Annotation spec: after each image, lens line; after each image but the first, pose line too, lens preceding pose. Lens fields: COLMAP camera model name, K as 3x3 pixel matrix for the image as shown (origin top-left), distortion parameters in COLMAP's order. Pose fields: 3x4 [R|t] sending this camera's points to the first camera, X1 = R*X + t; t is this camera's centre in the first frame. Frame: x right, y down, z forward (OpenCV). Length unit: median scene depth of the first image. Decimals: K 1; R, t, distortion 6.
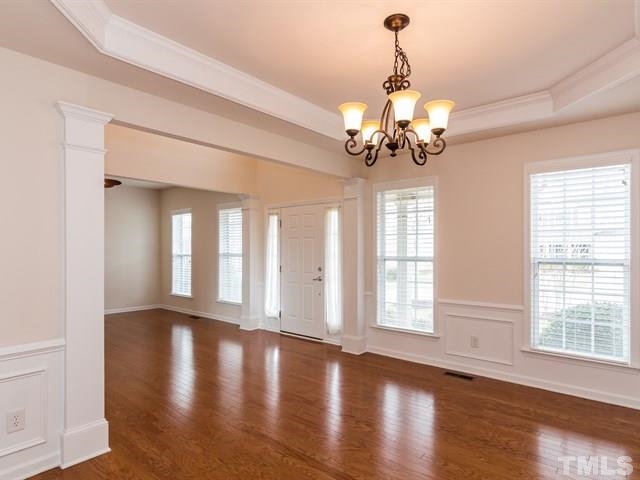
lens RADIAL K [[365.3, 0, 320.3], [0, 365.3, 260.4], [0, 0, 1]] dist [-0.003573, -0.000320]
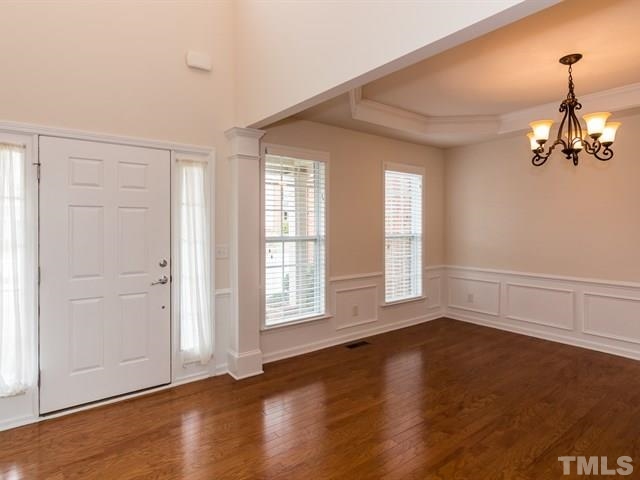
lens RADIAL K [[383.1, 0, 320.0], [0, 383.1, 240.0], [0, 0, 1]] dist [-0.005939, 0.000787]
pose [[0.196028, -0.034063, 0.980006, -0.672148], [0.037132, 0.998938, 0.027294, -0.025985], [-0.979895, 0.031039, 0.197085, 0.791490]]
